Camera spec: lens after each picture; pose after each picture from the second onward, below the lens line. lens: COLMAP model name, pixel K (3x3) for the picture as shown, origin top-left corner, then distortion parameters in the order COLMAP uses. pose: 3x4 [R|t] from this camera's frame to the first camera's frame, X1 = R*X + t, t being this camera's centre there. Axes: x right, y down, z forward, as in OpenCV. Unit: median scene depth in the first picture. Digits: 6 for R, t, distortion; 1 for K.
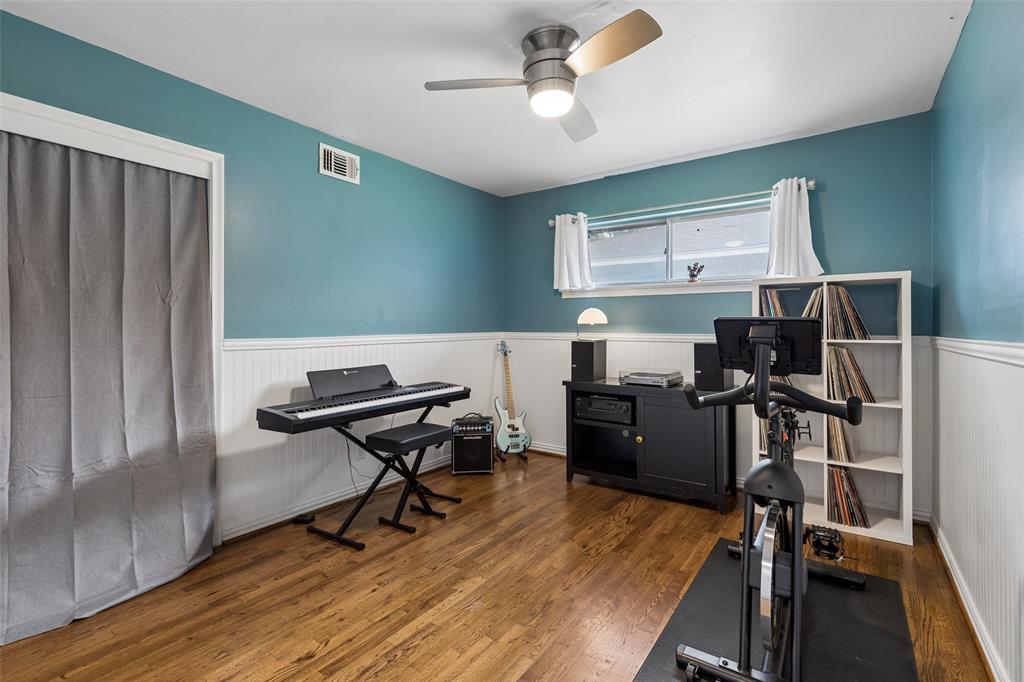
lens RADIAL K [[464.5, 0, 516.6], [0, 464.5, 333.1], [0, 0, 1]] dist [0.011809, -0.002450]
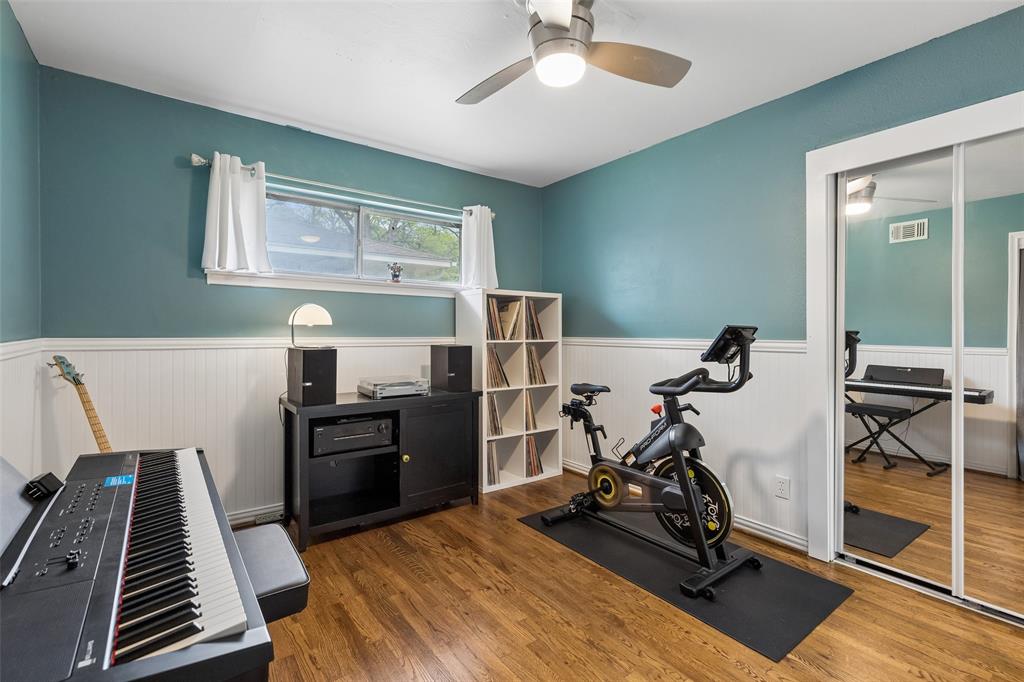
lens RADIAL K [[464.5, 0, 513.4], [0, 464.5, 338.2], [0, 0, 1]] dist [0.011809, -0.002450]
pose [[0.309946, -0.011562, 0.950684, -0.497876], [0.009359, 0.999915, 0.009109, -0.003579], [-0.950708, 0.006074, 0.310028, 0.532848]]
